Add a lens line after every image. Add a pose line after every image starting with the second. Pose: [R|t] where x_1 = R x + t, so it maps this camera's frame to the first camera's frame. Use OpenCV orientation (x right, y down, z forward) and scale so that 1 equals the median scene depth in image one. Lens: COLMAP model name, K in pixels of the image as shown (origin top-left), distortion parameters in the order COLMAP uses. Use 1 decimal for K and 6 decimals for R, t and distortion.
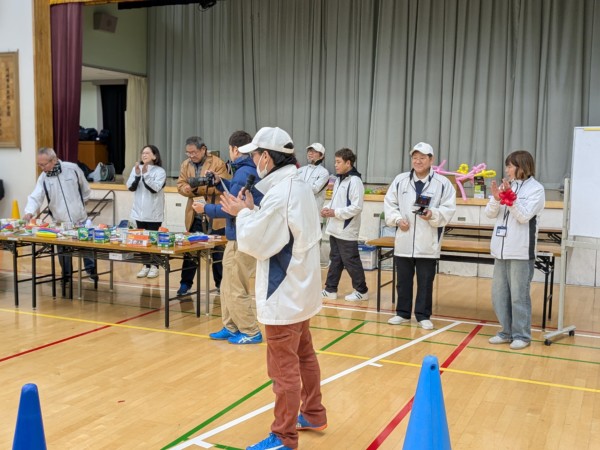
lens RADIAL K [[745.7, 0, 302.4], [0, 745.7, 225.7], [0, 0, 1]] dist [0.000544, 0.000000]
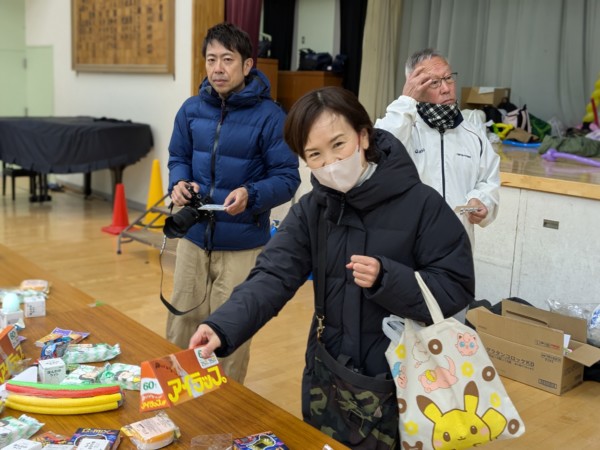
lens RADIAL K [[745.7, 0, 300.9], [0, 745.7, 225.7], [0, 0, 1]] dist [0.000544, 0.000000]
pose [[0.924931, 0.091378, -0.368989, -0.035199], [-0.063979, 0.994252, 0.085847, -0.030970], [0.374713, -0.055795, 0.925461, 0.363498]]
